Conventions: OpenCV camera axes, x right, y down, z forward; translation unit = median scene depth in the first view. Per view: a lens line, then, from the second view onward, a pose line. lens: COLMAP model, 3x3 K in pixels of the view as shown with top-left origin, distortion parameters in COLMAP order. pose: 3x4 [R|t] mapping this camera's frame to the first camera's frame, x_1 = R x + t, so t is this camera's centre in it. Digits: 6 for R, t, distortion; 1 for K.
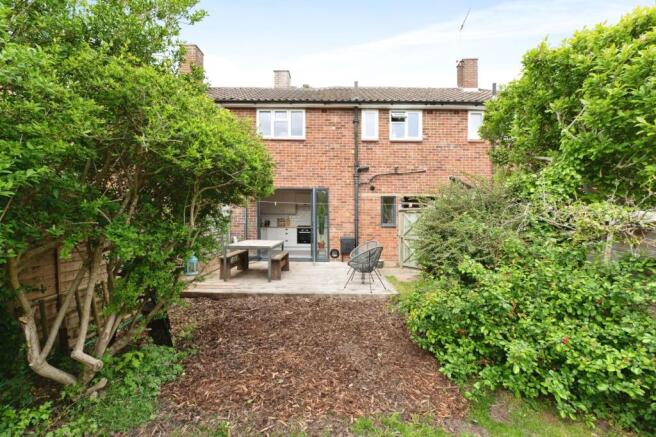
lens RADIAL K [[271.9, 0, 347.2], [0, 271.9, 248.5], [0, 0, 1]] dist [-0.003292, -0.000387]
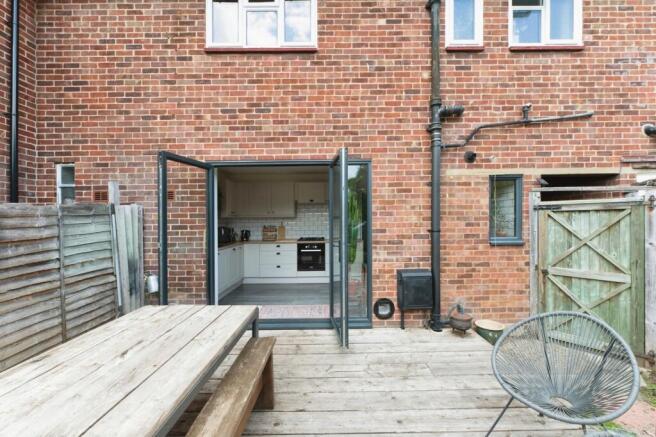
lens RADIAL K [[271.9, 0, 328.9], [0, 271.9, 219.8], [0, 0, 1]] dist [-0.003292, -0.000387]
pose [[0.997952, -0.019793, -0.060826, -0.107776], [0.013364, 0.994451, -0.104346, -0.079869], [0.062553, 0.103319, 0.992679, 0.564823]]
